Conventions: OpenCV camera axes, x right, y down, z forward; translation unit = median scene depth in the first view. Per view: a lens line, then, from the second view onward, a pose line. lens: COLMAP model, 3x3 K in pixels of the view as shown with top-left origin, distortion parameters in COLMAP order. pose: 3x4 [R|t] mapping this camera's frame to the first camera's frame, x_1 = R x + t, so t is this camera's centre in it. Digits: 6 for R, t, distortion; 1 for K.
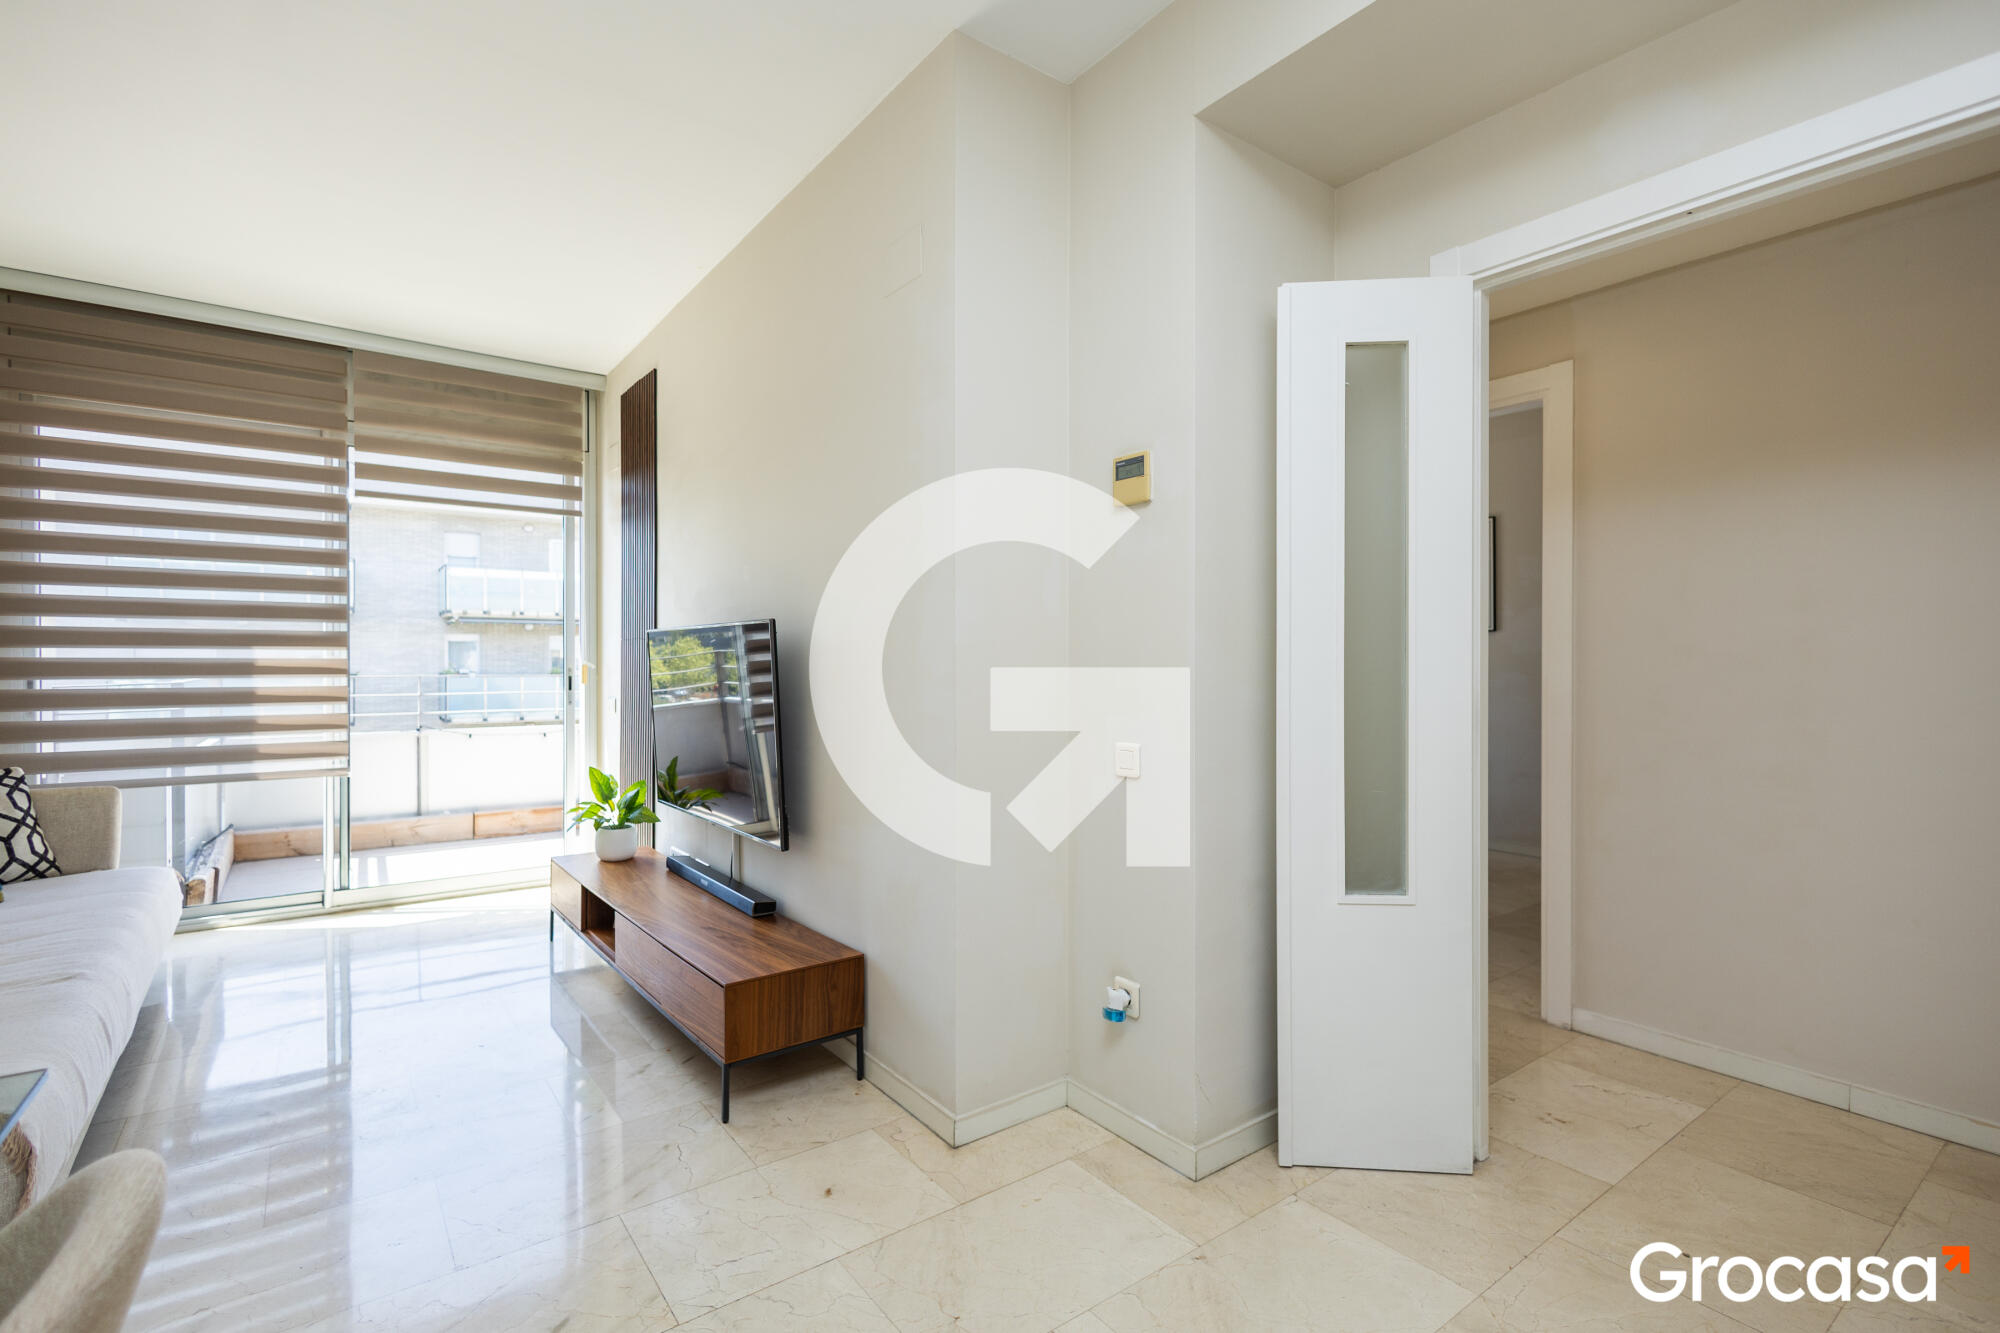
lens RADIAL K [[913.8, 0, 1000.0], [0, 913.8, 666.5], [0, 0, 1]] dist [-0.001175, -0.000551]
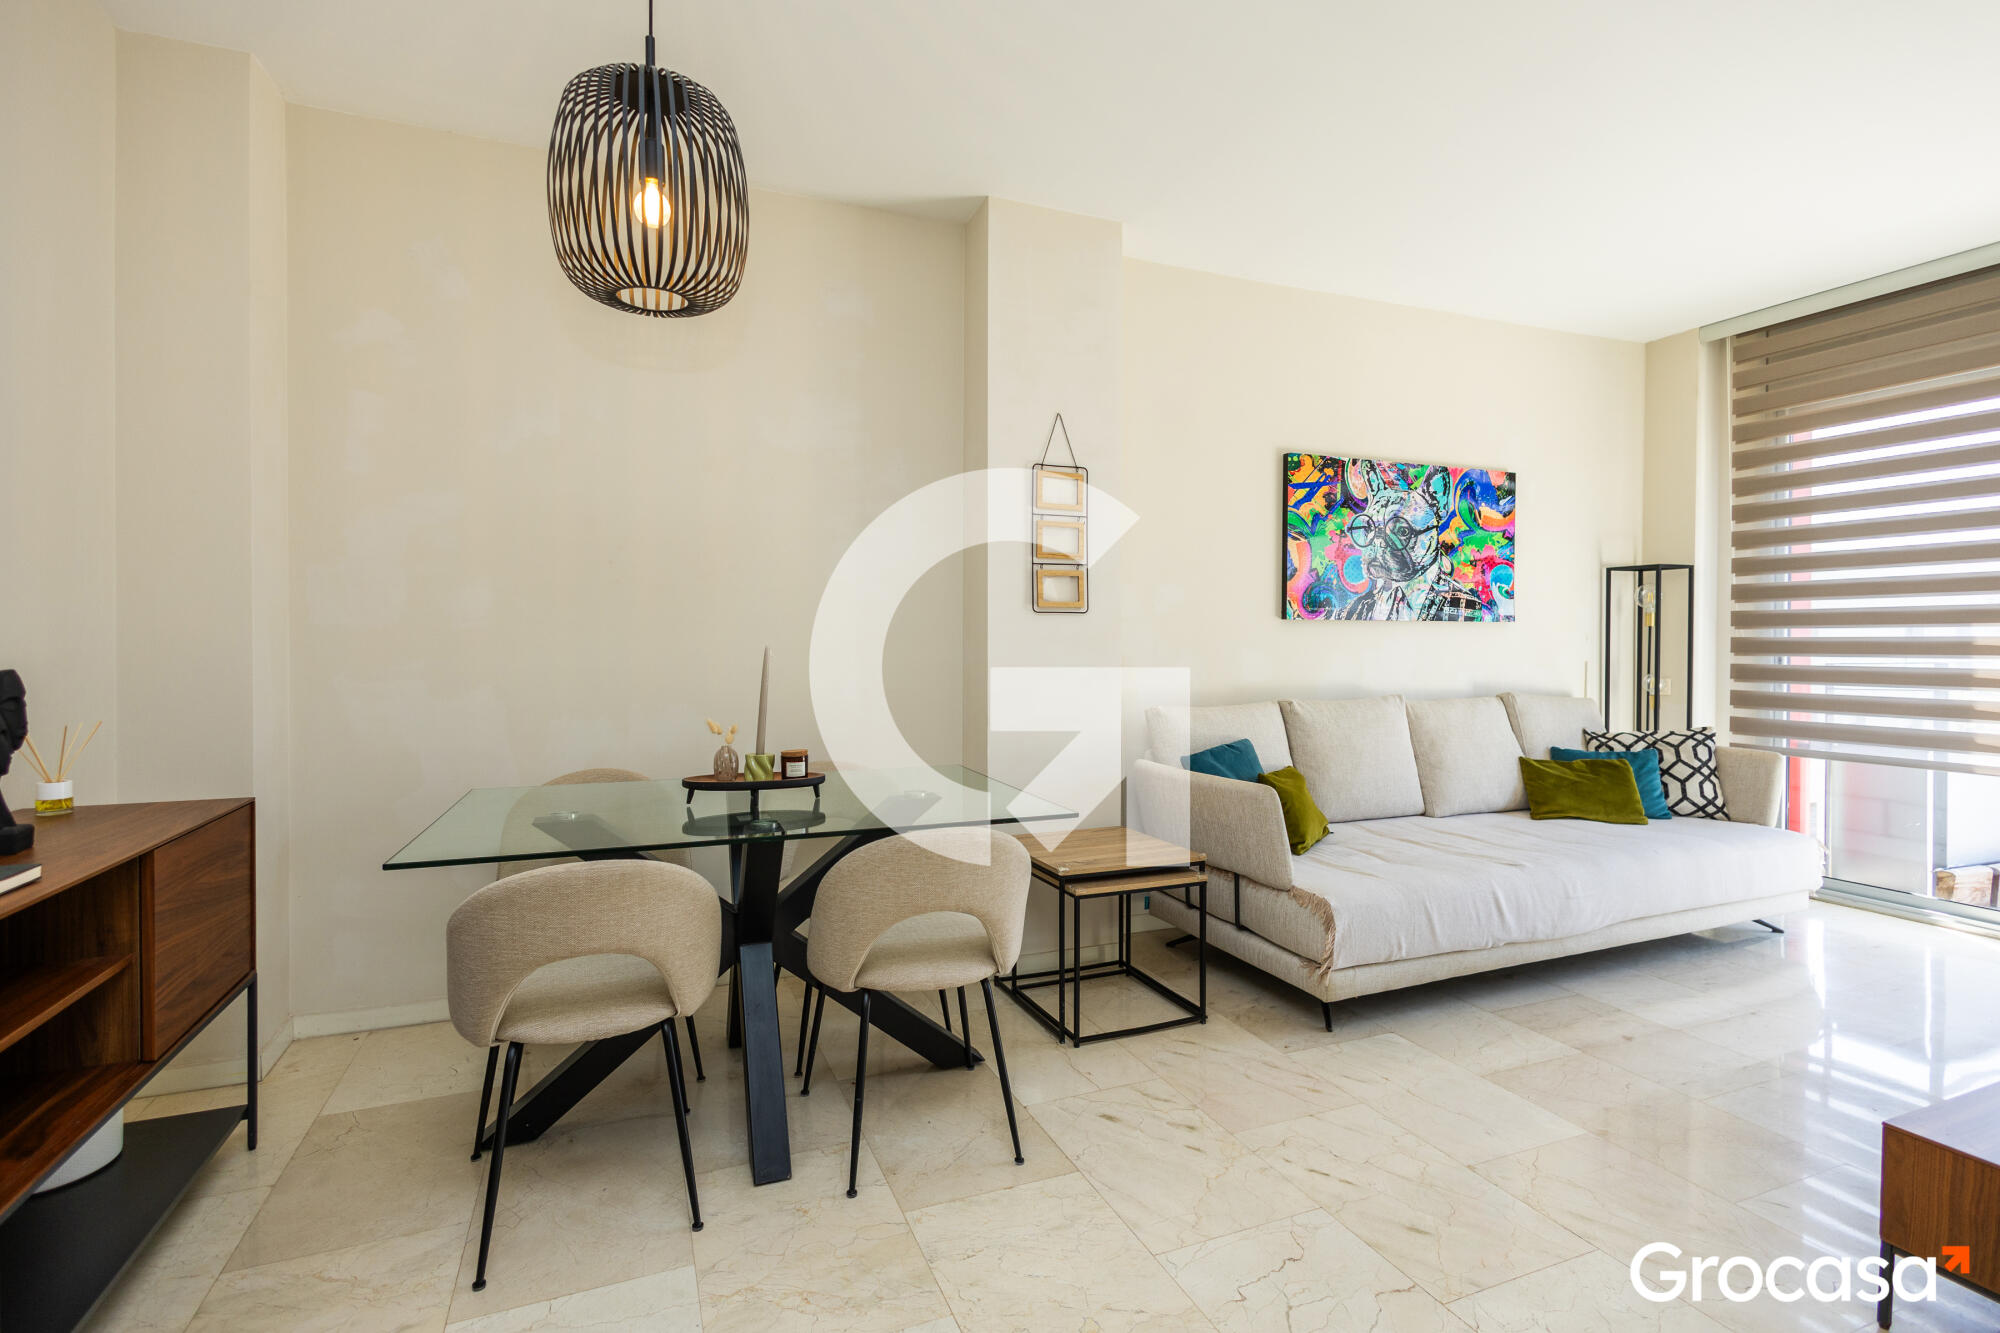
lens RADIAL K [[907.2, 0, 997.3], [0, 907.2, 647.9], [0, 0, 1]] dist [0.000519, -0.000324]
pose [[-0.252818, 0.005429, -0.967499, 0.310005], [-0.003740, 0.999971, 0.006589, -0.000192], [0.967507, 0.005284, -0.252791, 0.333693]]
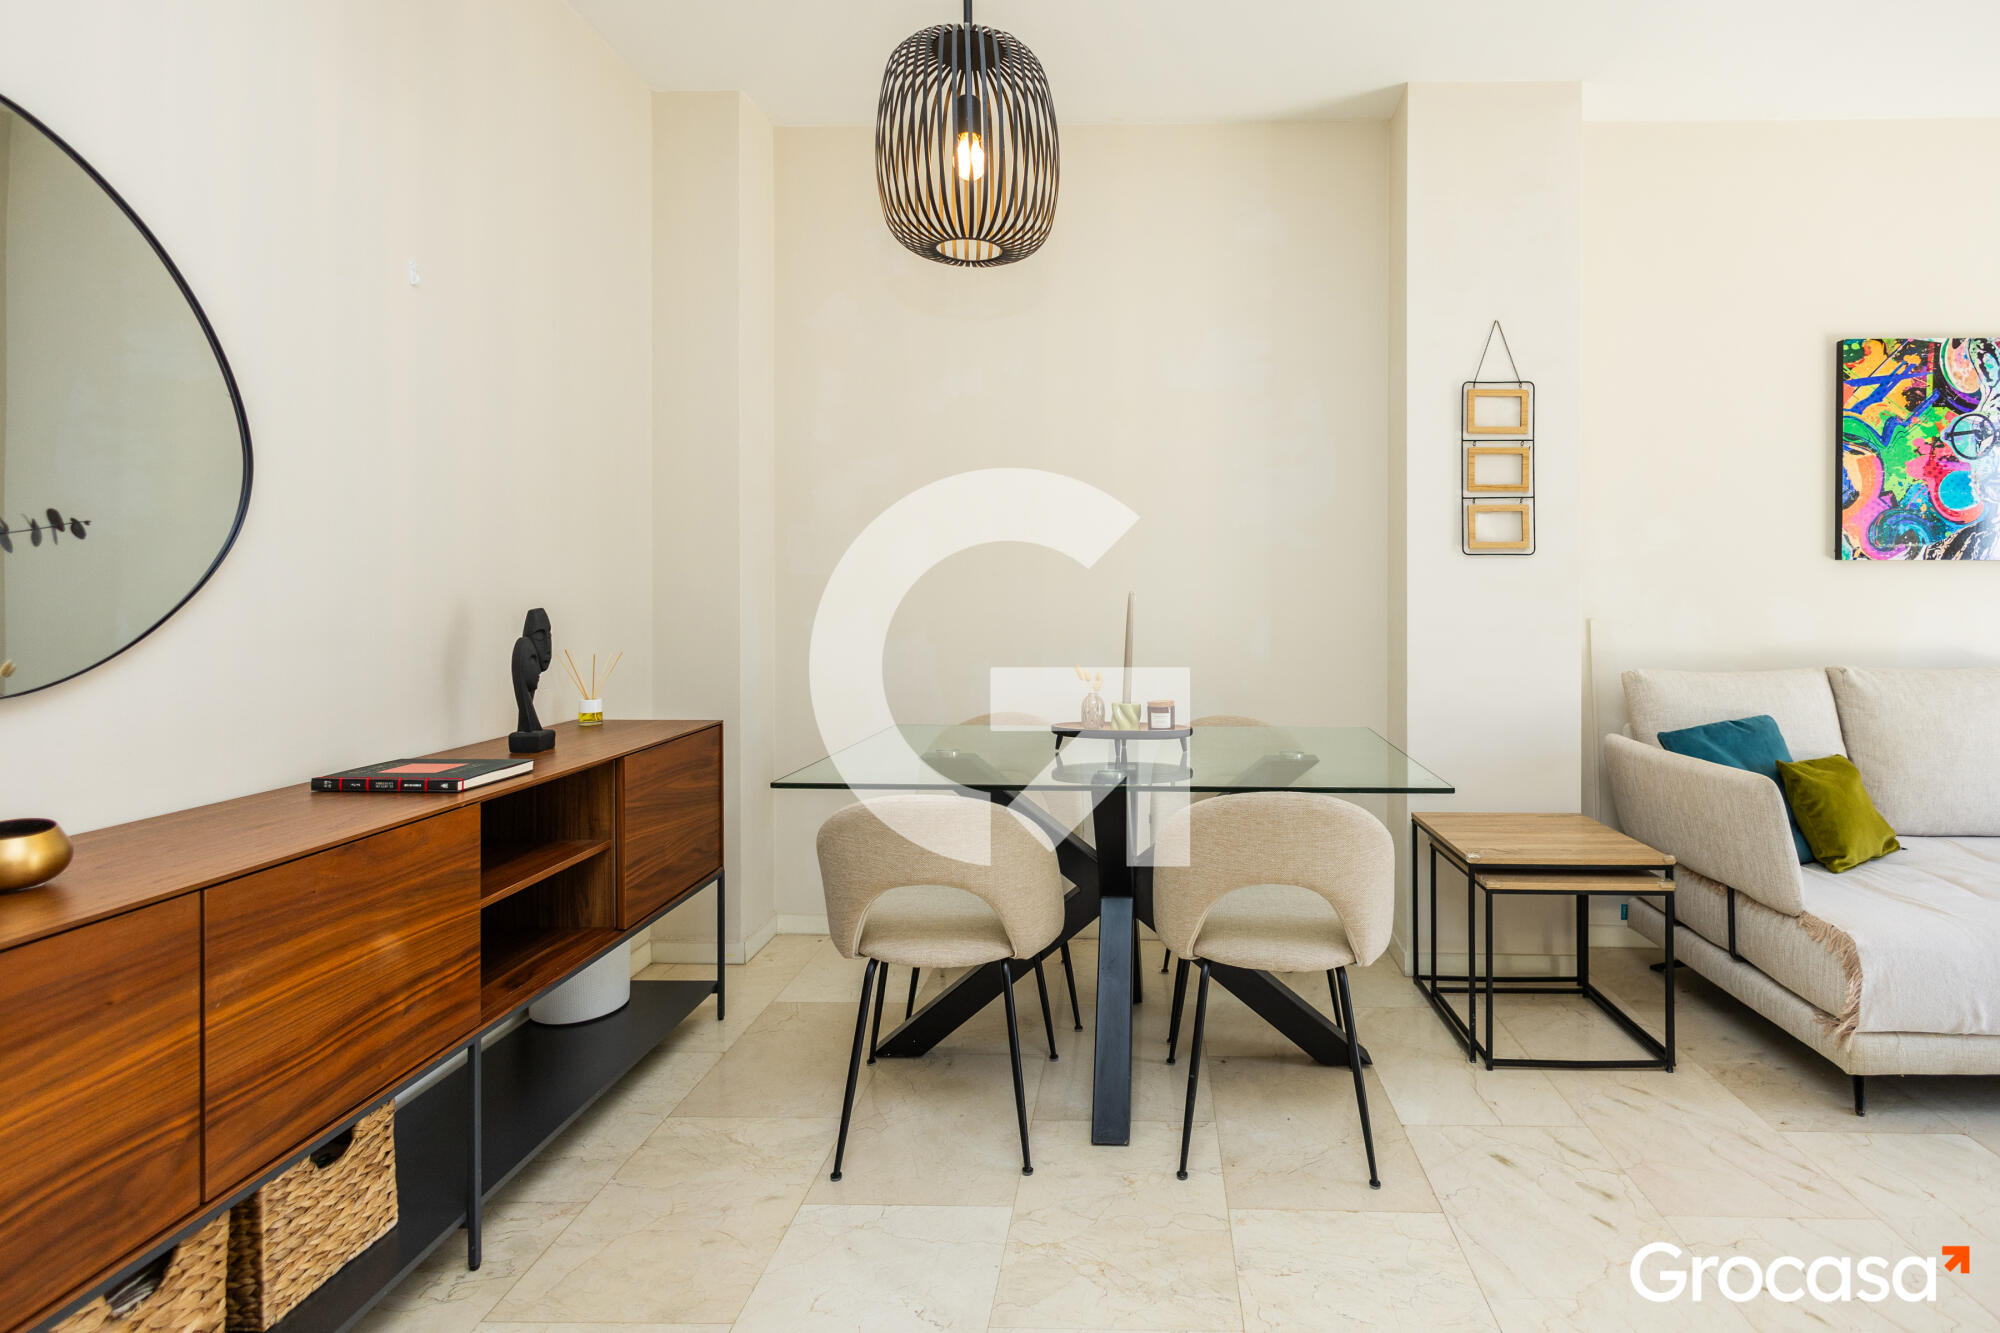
lens RADIAL K [[969.0, 0, 1126.5], [0, 969.0, 595.1], [0, 0, 1]] dist [-0.000133, -0.000122]
pose [[-0.610933, -0.001473, -0.791681, 0.260027], [-0.004619, 0.999988, 0.001704, 0.004424], [0.791669, 0.004698, -0.610932, 0.414858]]
